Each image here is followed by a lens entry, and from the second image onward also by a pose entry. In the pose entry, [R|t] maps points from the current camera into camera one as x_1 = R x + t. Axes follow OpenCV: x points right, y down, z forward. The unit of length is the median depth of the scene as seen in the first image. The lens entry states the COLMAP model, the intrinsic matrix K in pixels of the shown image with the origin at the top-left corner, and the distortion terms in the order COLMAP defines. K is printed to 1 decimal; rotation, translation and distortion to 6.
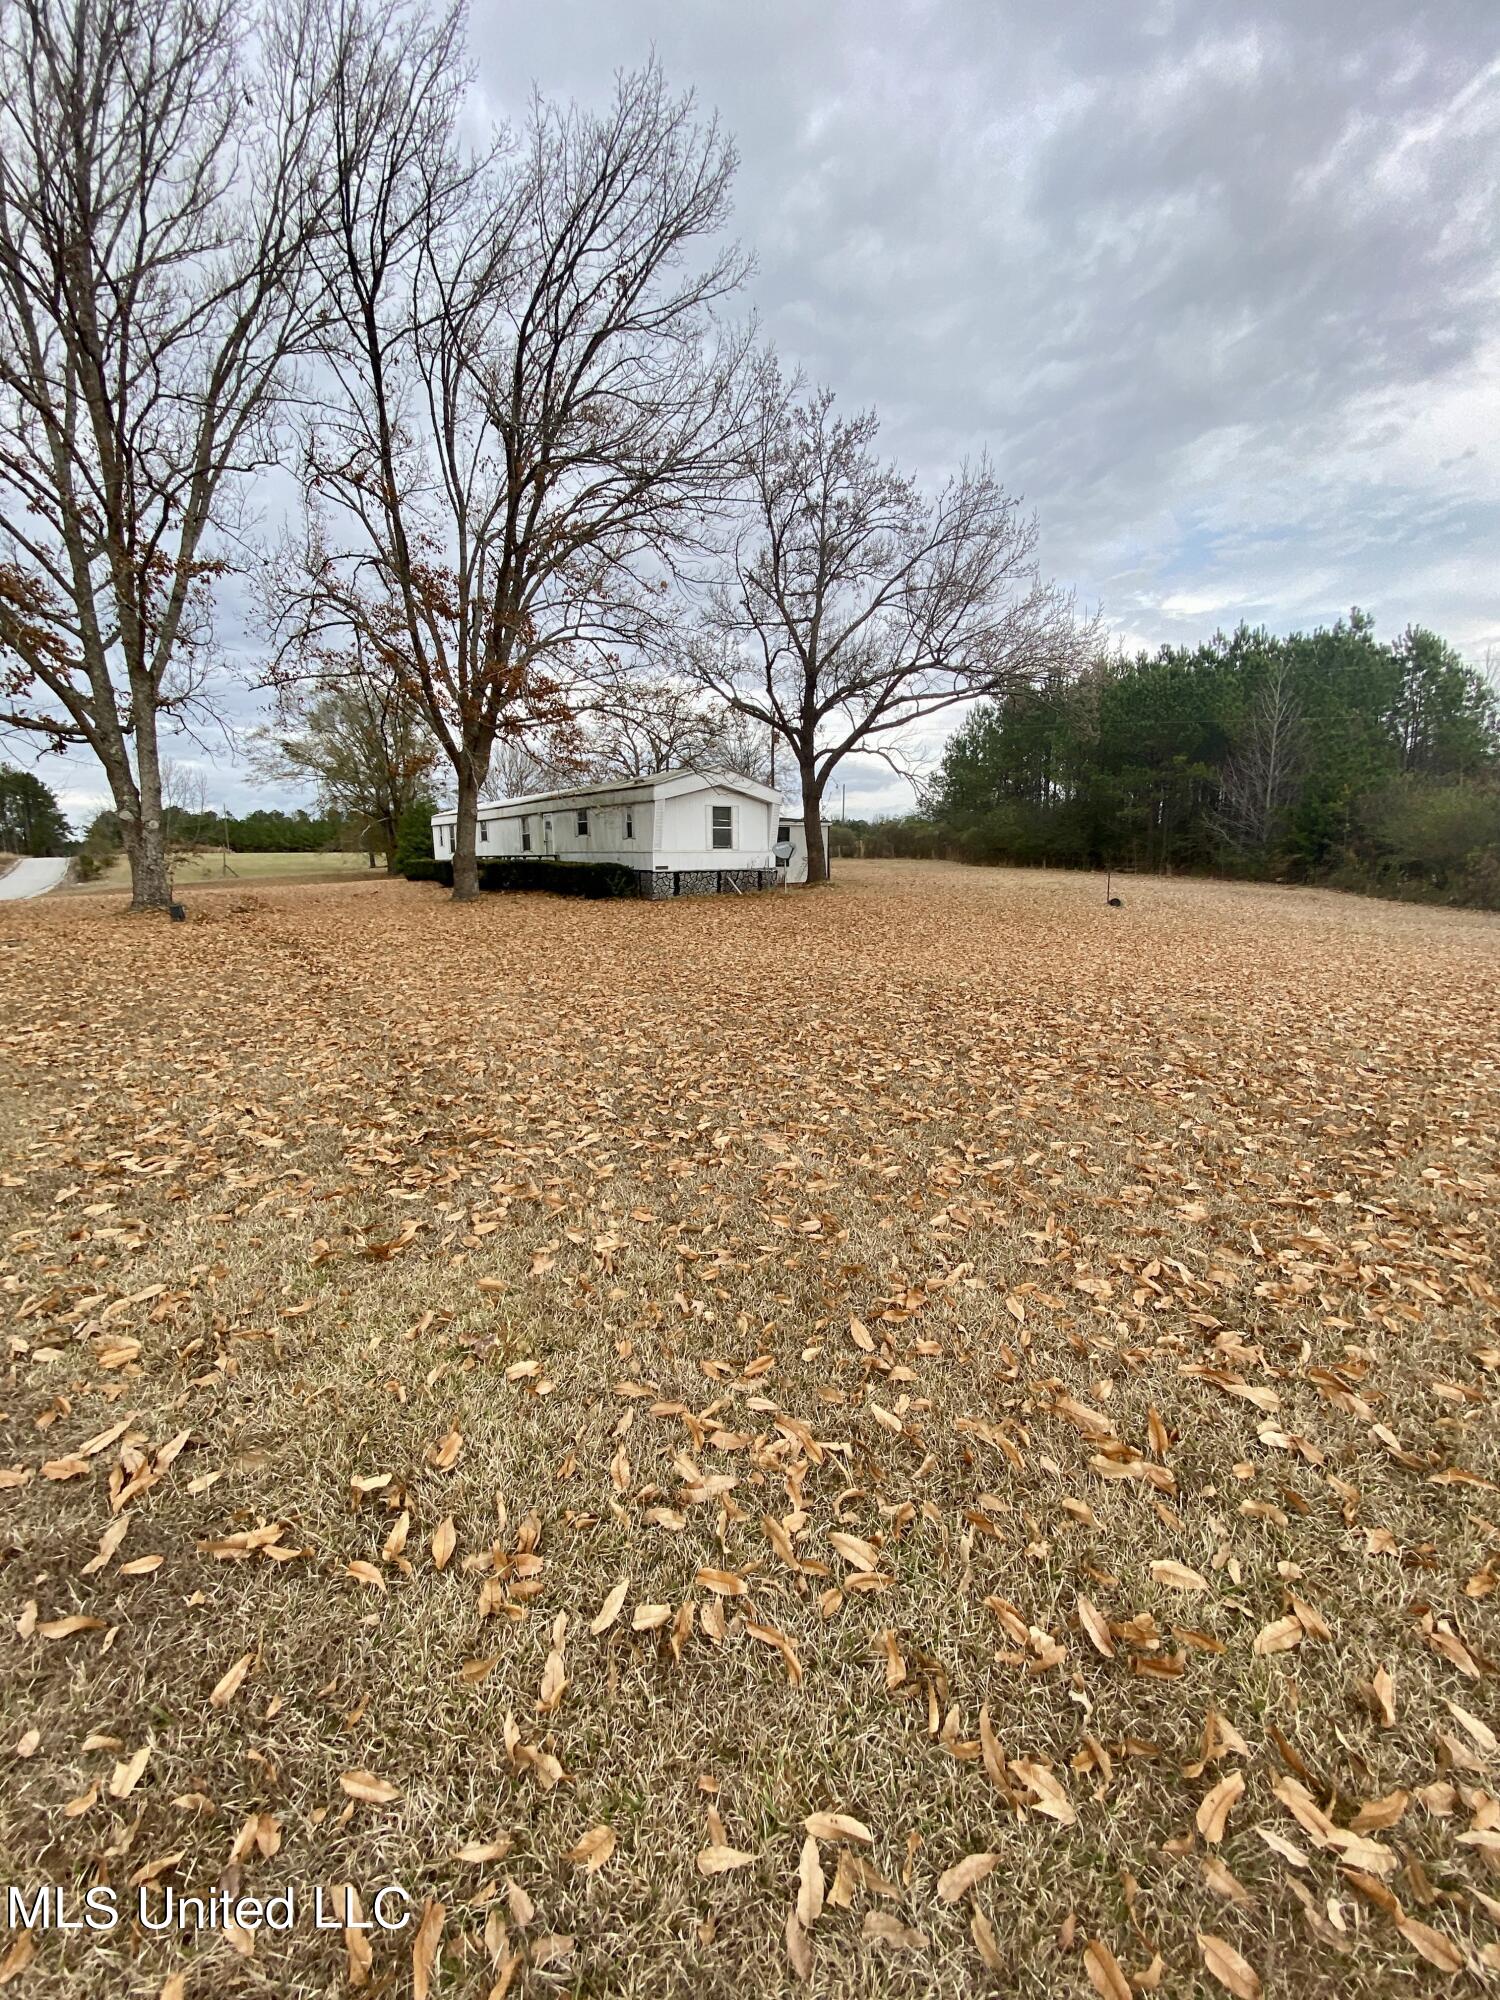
lens RADIAL K [[785.8, 0, 744.1], [0, 785.8, 1021.2], [0, 0, 1]] dist [-0.012254, -0.007848]
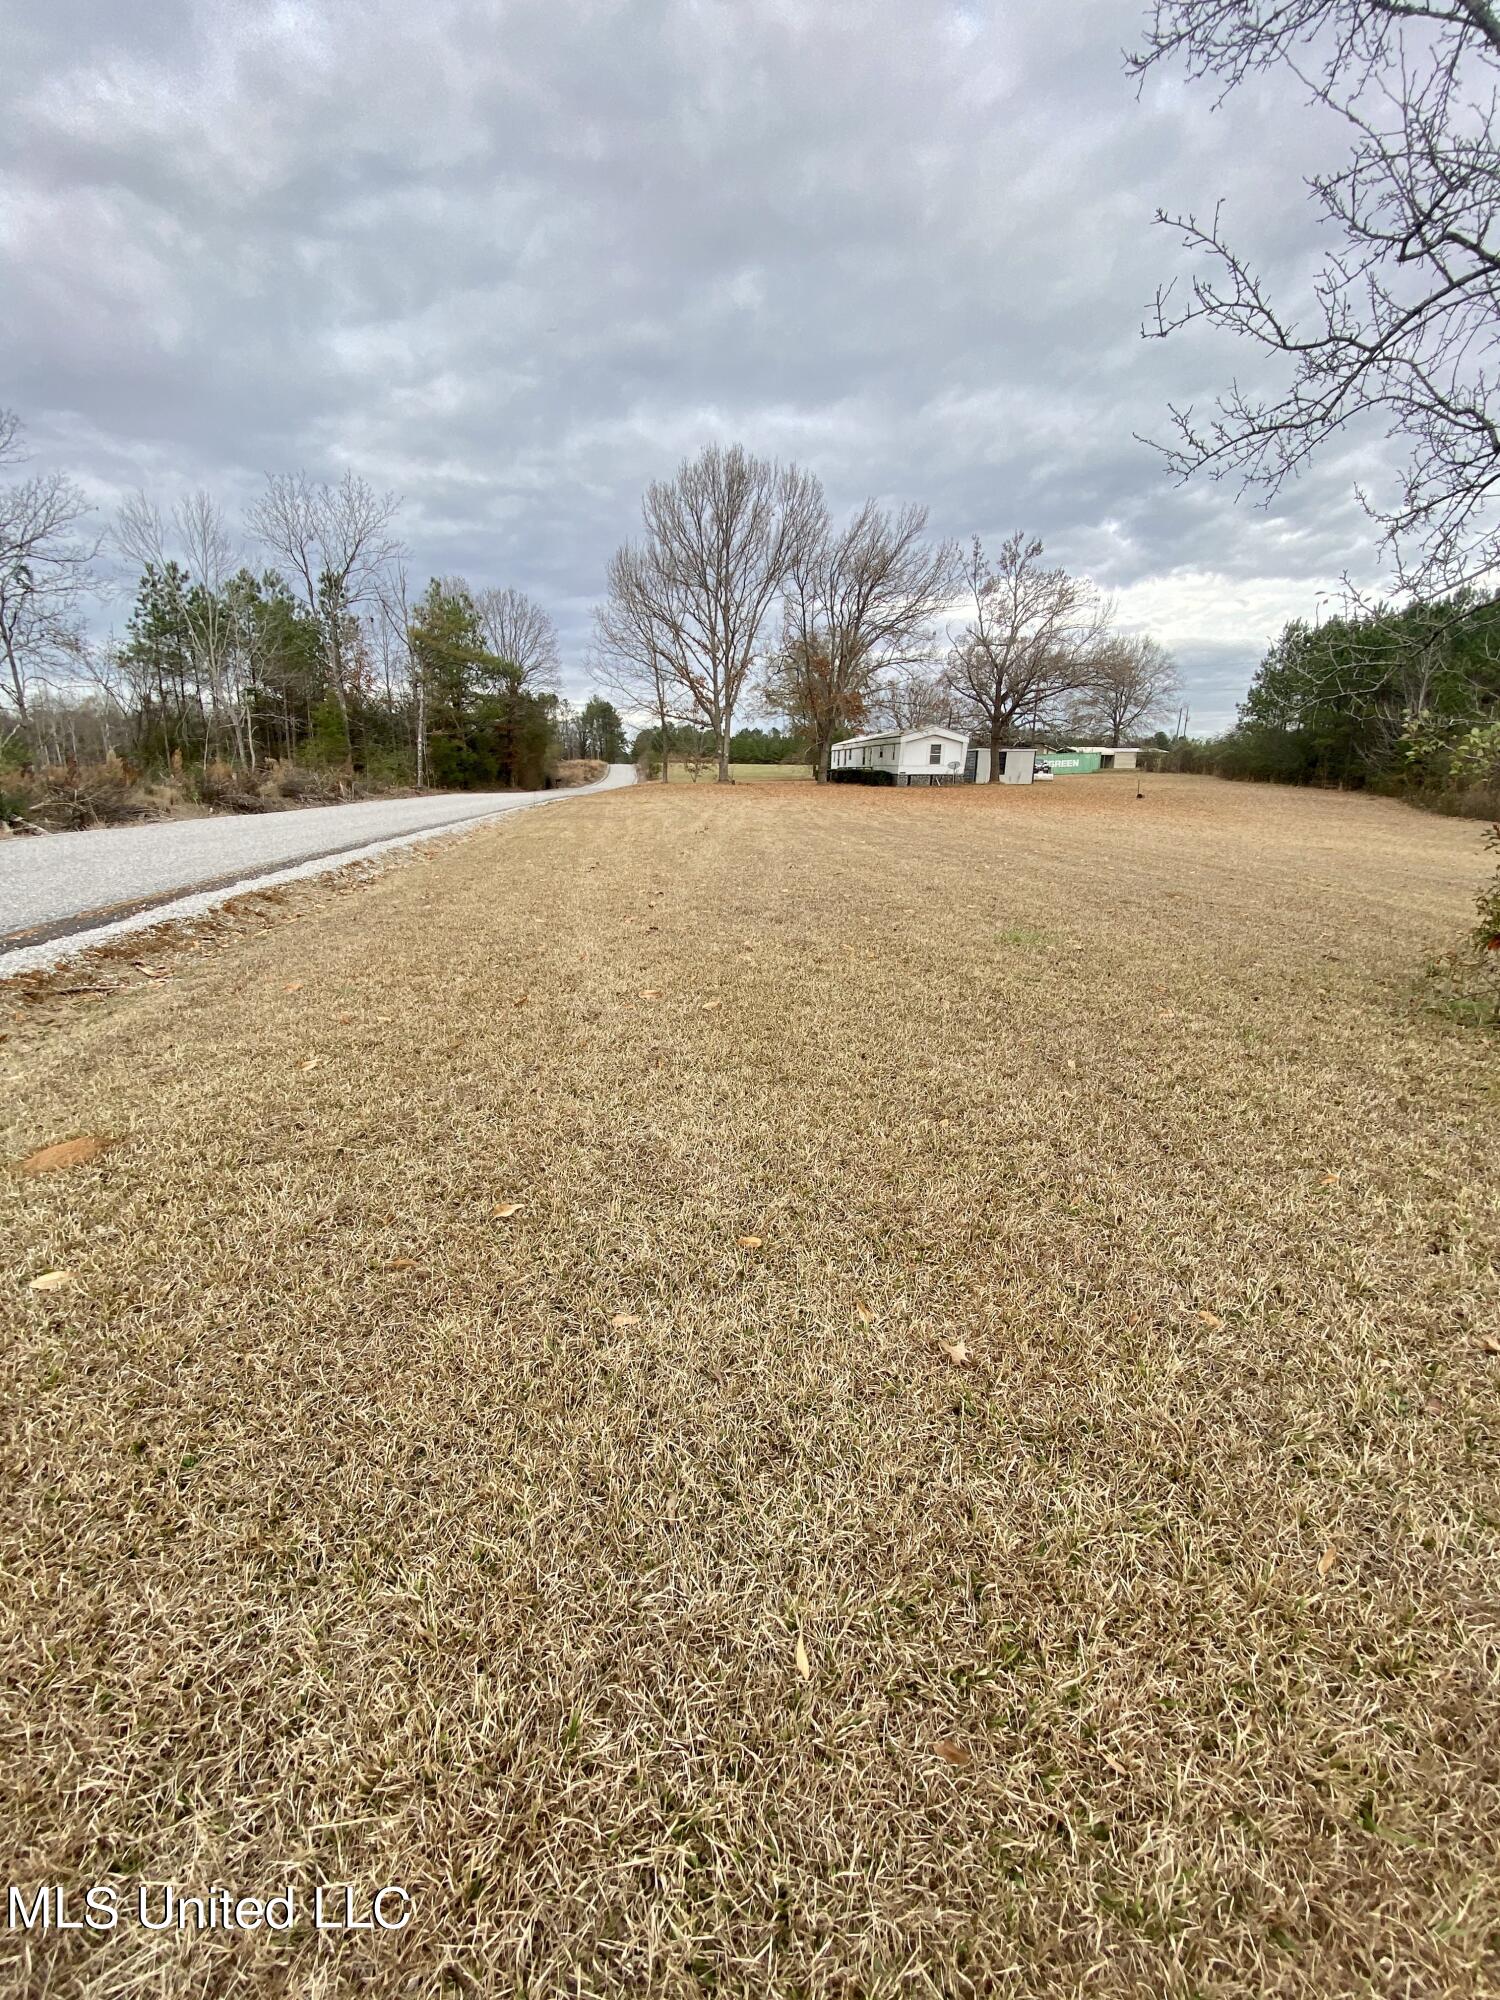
lens RADIAL K [[785.8, 0, 750.4], [0, 785.8, 1014.3], [0, 0, 1]] dist [-0.012254, -0.007848]
pose [[0.861755, 0.165280, -0.479647, 2.112952], [-0.119563, 0.984977, 0.124598, 0.787410], [0.493035, -0.050025, 0.868570, -3.653393]]
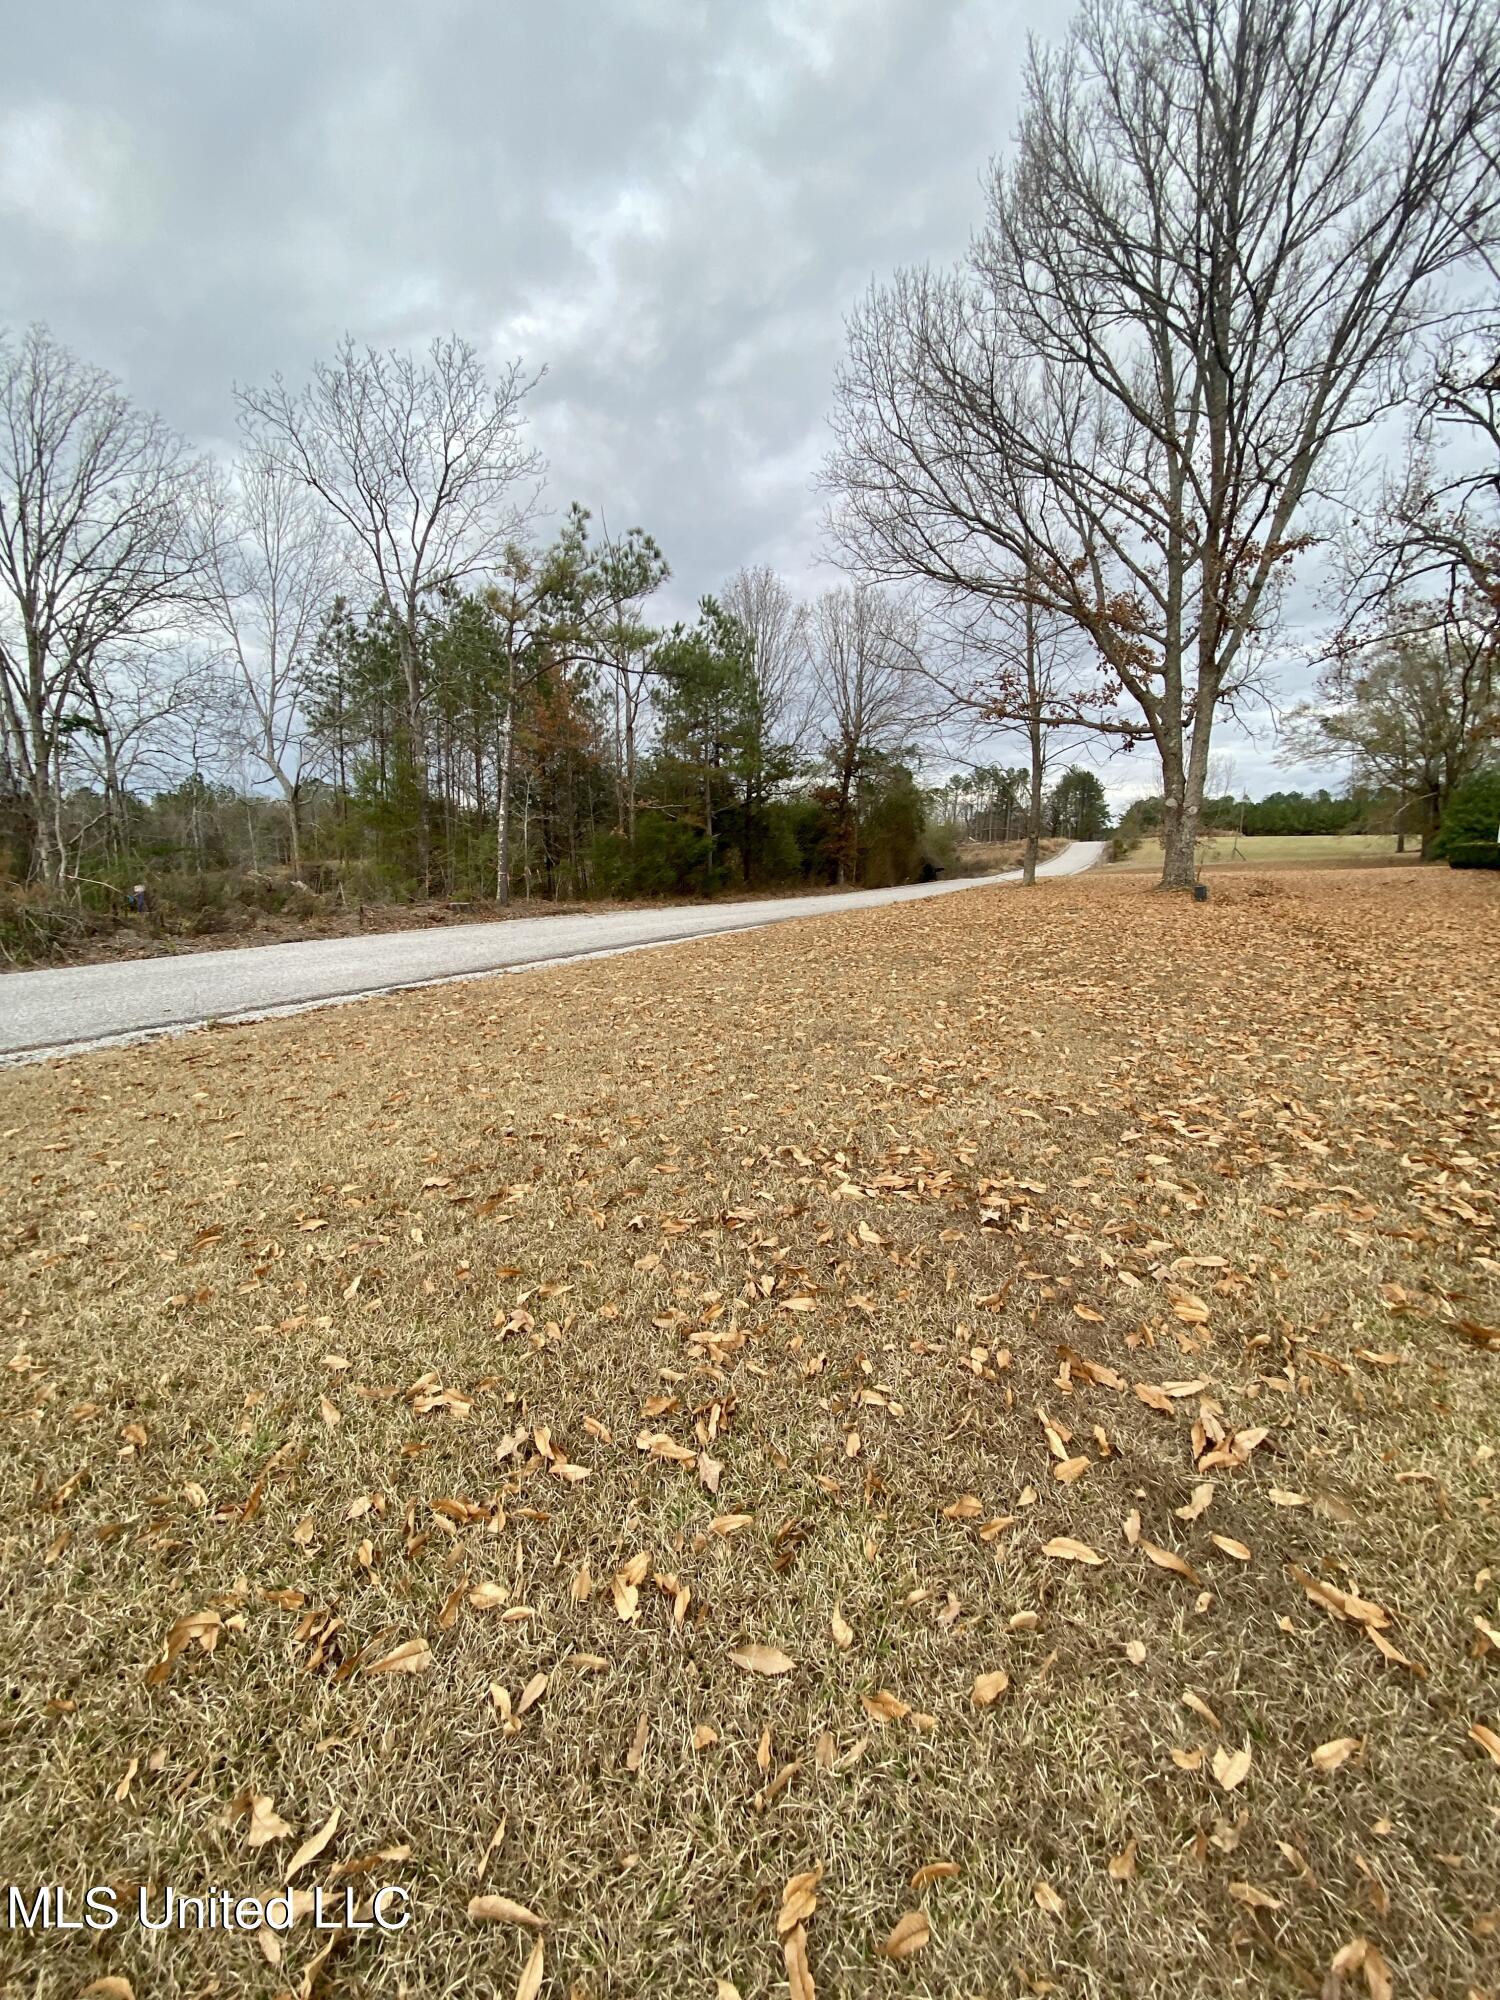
lens RADIAL K [[785.8, 0, 761.3], [0, 785.8, 1027.4], [0, 0, 1]] dist [-0.012254, -0.007848]
pose [[0.447071, 0.194380, -0.873123, -0.040850], [-0.170051, 0.976772, 0.130383, 0.002468], [0.878186, 0.090185, 0.469740, -0.009931]]
